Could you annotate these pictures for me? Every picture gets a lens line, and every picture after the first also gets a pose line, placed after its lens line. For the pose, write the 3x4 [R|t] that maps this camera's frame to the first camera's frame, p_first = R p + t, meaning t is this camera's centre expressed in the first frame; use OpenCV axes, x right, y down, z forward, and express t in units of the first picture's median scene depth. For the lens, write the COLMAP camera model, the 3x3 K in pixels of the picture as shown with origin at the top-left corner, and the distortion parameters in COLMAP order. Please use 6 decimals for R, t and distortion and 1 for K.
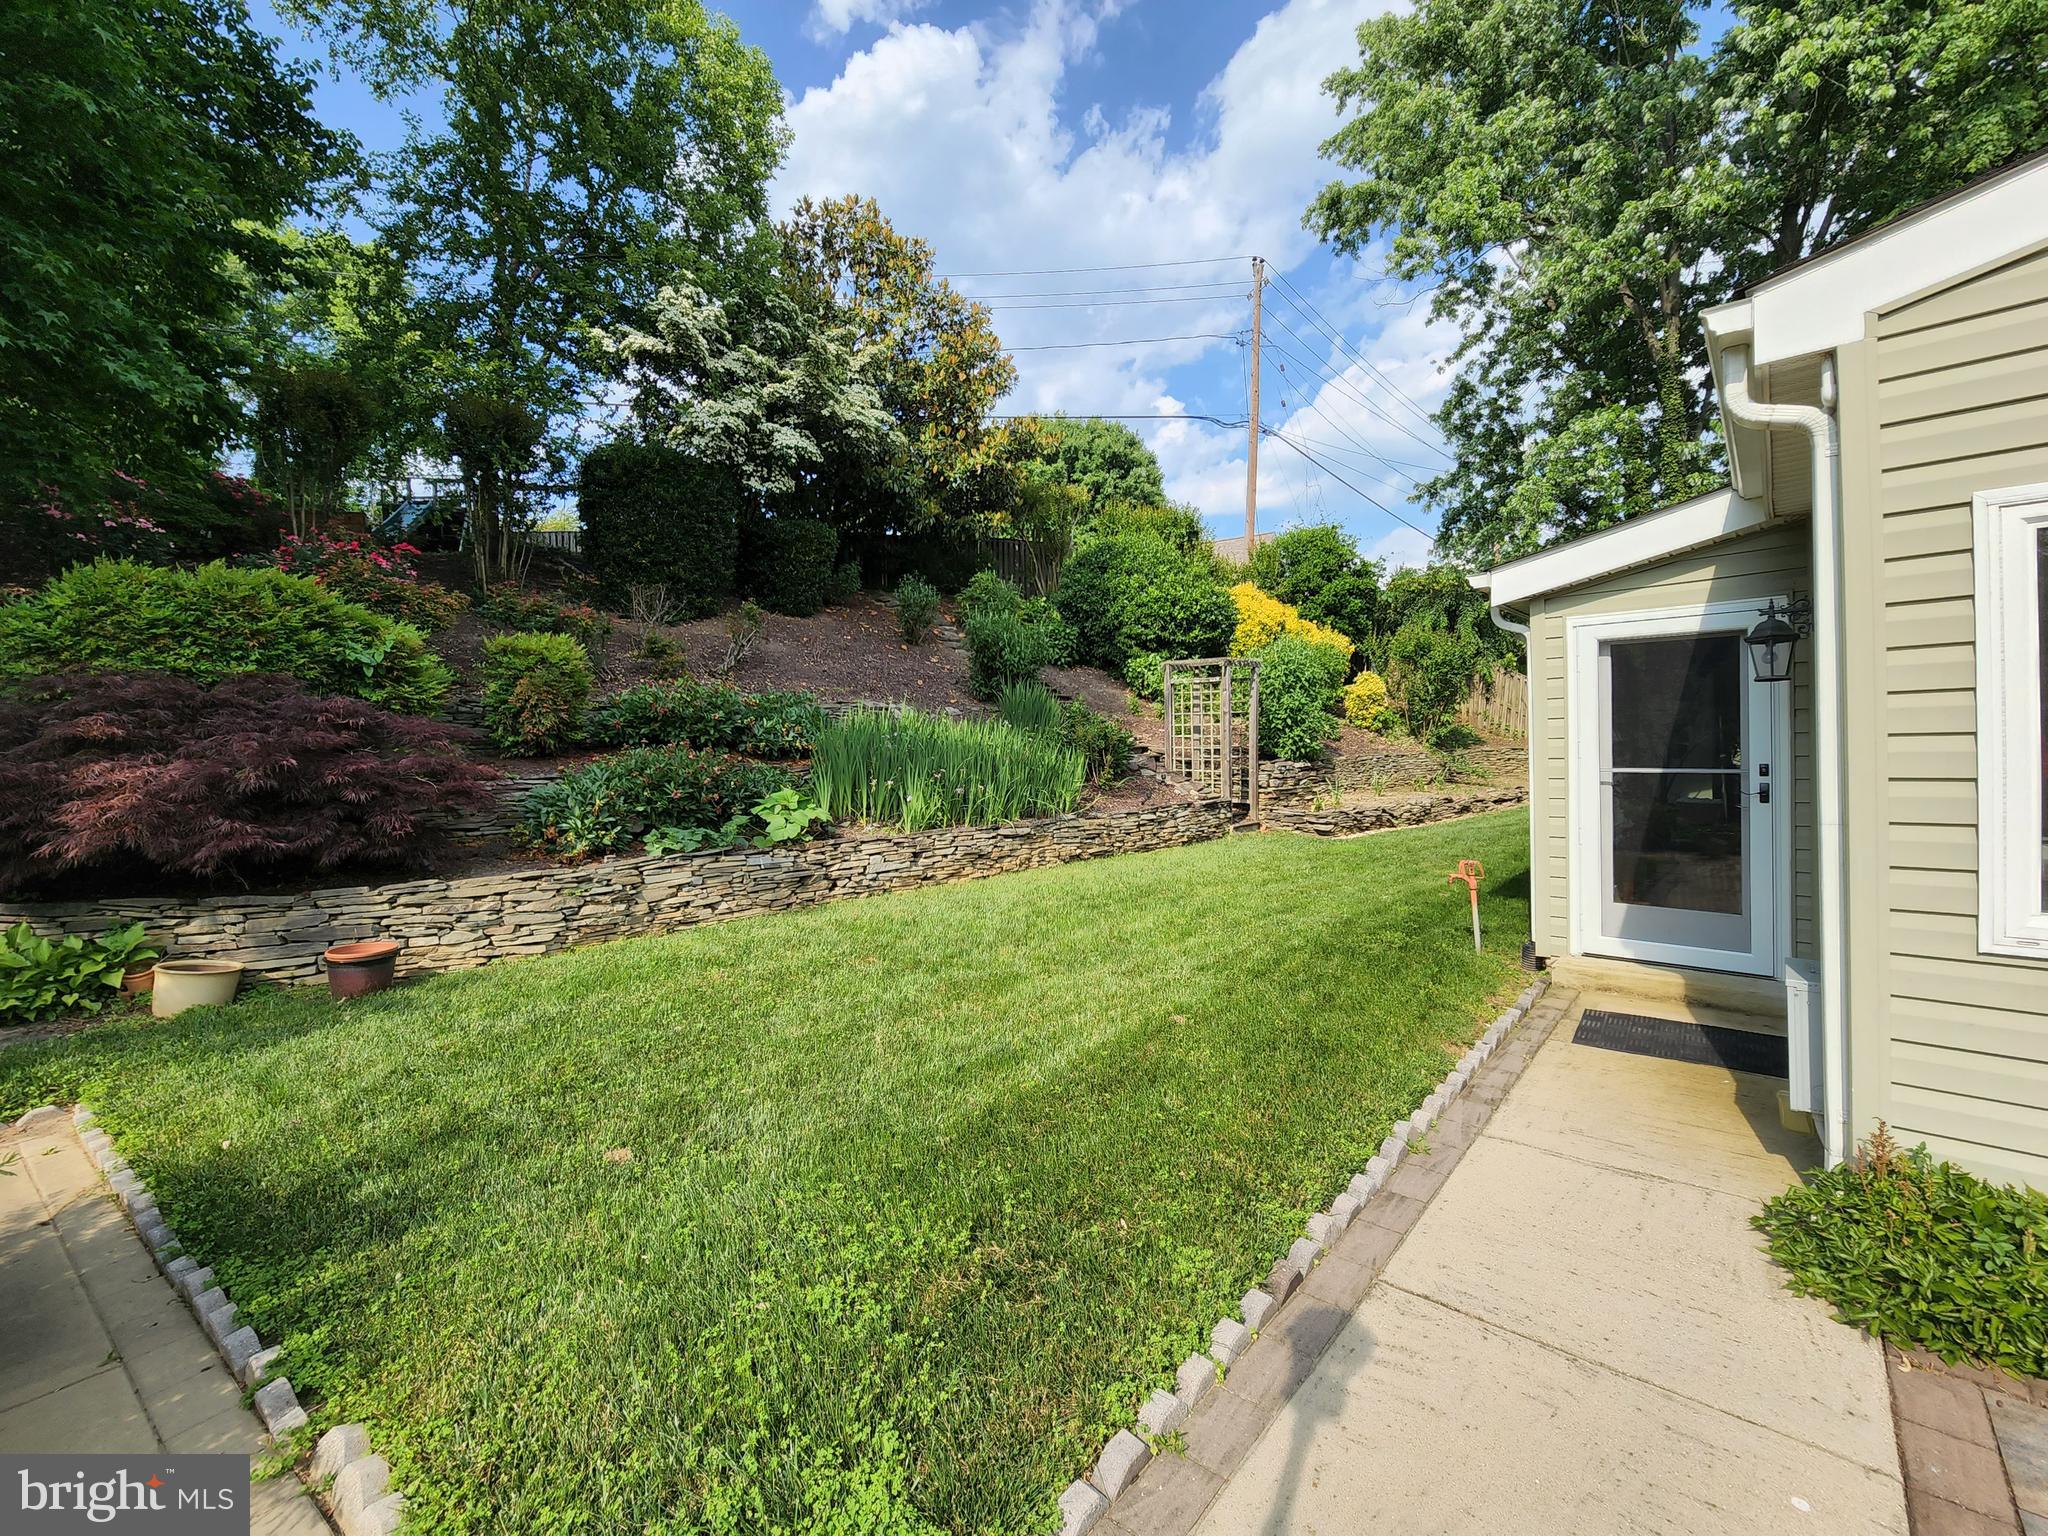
lens RADIAL K [[856.8, 0, 1024.7], [0, 856.8, 742.6], [0, 0, 1]] dist [-0.000091, 0.000530]
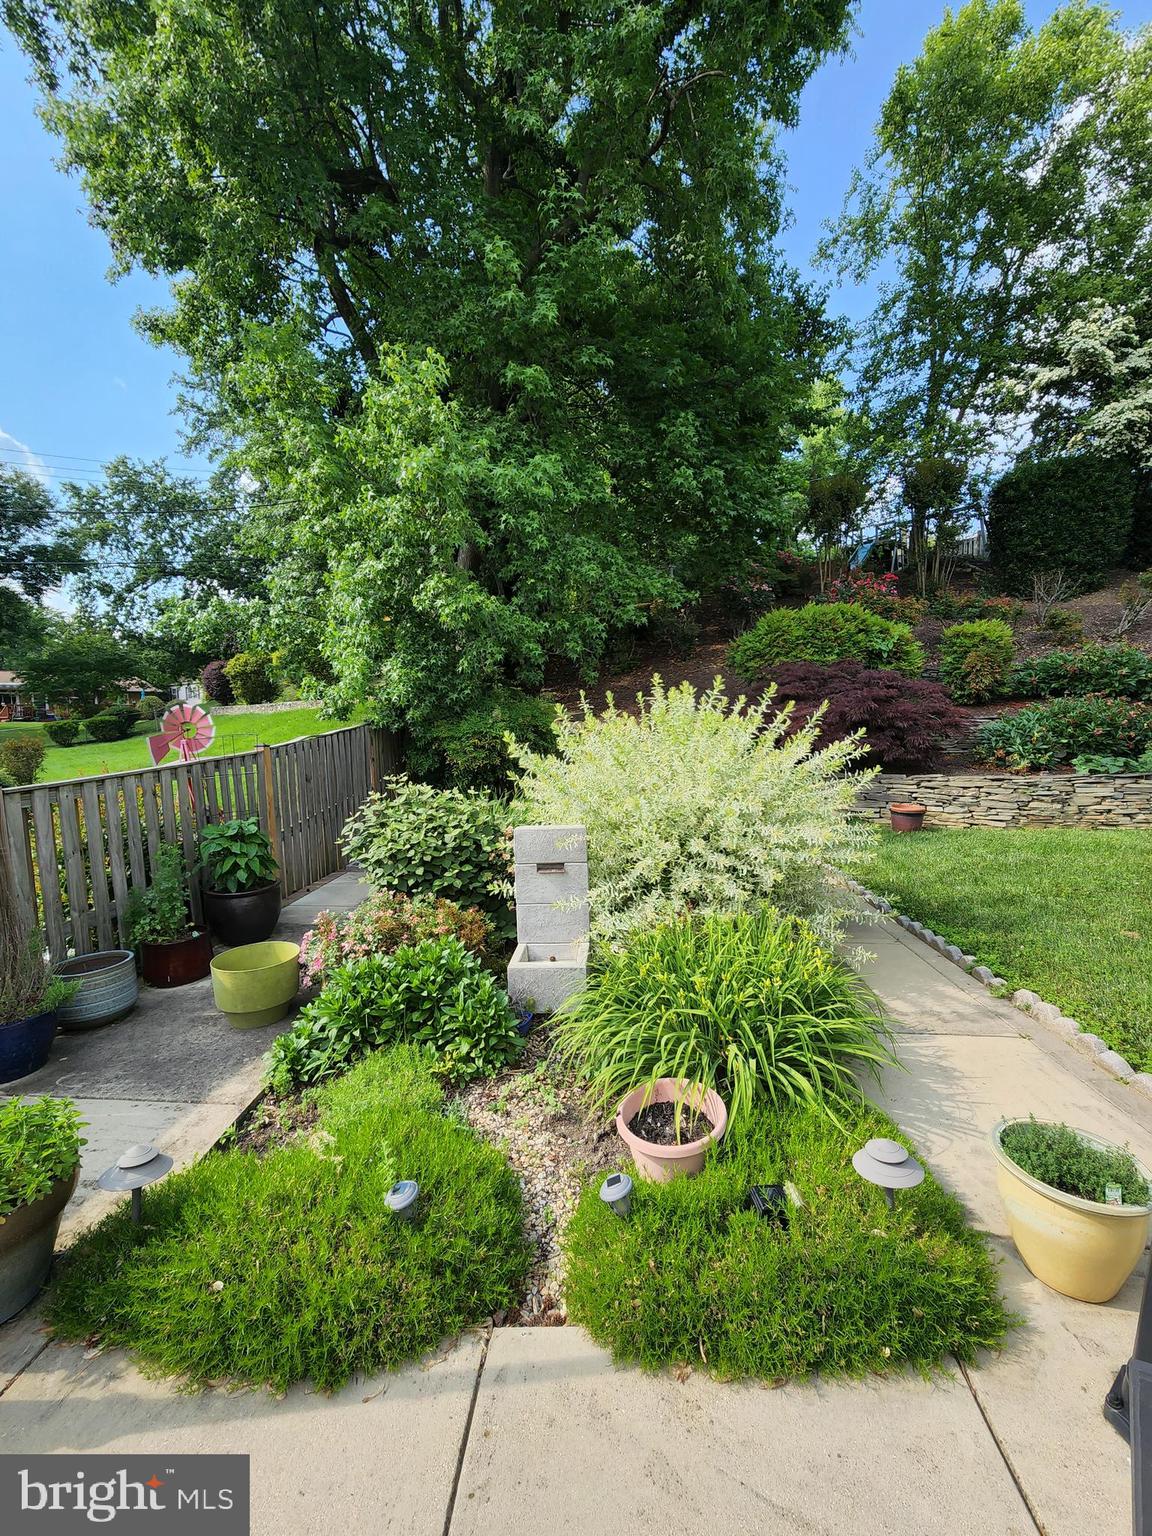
lens RADIAL K [[642.6, 0, 576.1], [0, 642.6, 761.3], [0, 0, 1]] dist [-0.000091, 0.000530]
pose [[0.557678, 0.068975, -0.827187, -0.021019], [0.011687, 0.995790, 0.090913, 0.005009], [0.829975, -0.060368, 0.554524, -0.215749]]
